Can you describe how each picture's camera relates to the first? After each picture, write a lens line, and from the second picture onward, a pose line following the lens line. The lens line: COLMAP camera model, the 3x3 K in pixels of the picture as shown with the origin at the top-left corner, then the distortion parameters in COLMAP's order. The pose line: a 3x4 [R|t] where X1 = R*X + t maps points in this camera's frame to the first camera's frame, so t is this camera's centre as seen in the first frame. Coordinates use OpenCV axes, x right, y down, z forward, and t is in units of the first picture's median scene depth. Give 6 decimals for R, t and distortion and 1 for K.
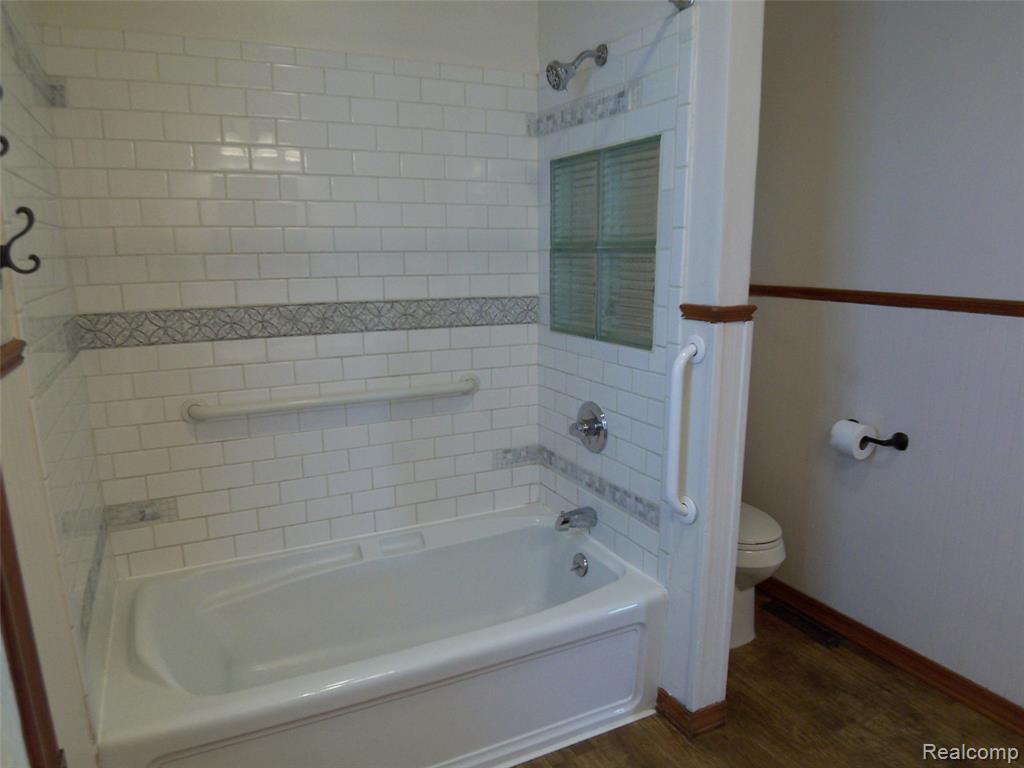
lens RADIAL K [[687.7, 0, 515.8], [0, 687.7, 385.0], [0, 0, 1]] dist [-0.015876, -0.034550]
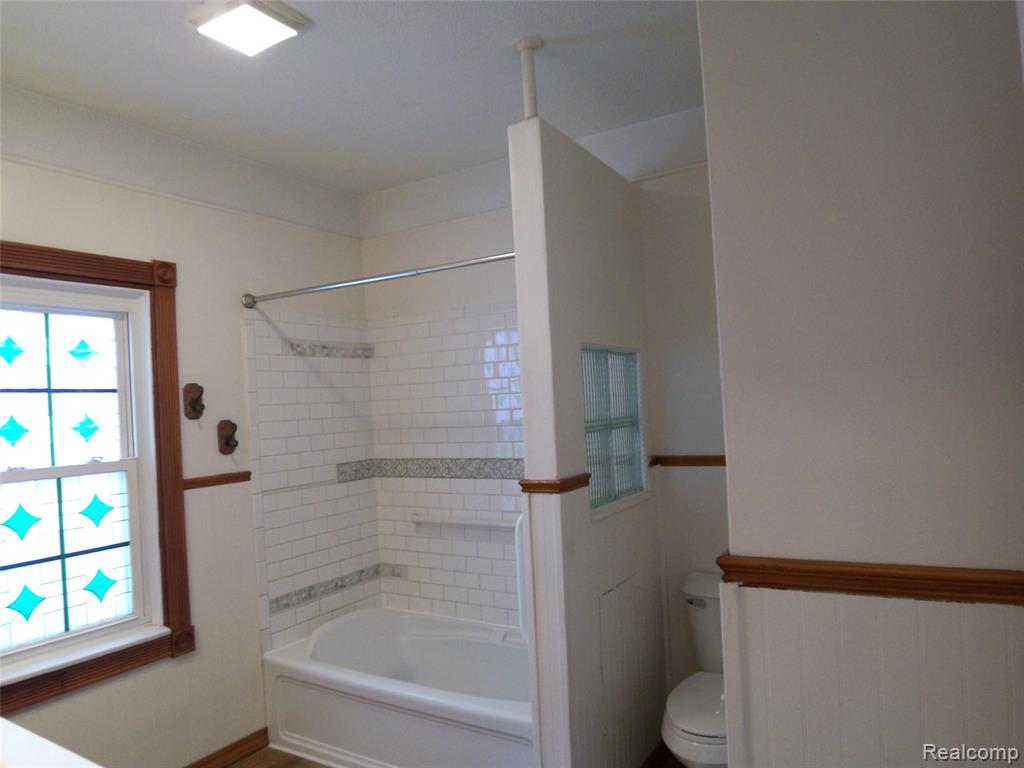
lens RADIAL K [[687.7, 0, 511.8], [0, 687.7, 387.5], [0, 0, 1]] dist [-0.015876, -0.034550]
pose [[0.537433, -0.043805, -0.842168, 1.122406], [-0.126203, 0.983226, -0.131679, -0.085135], [0.833809, 0.177053, 0.522890, 0.226681]]
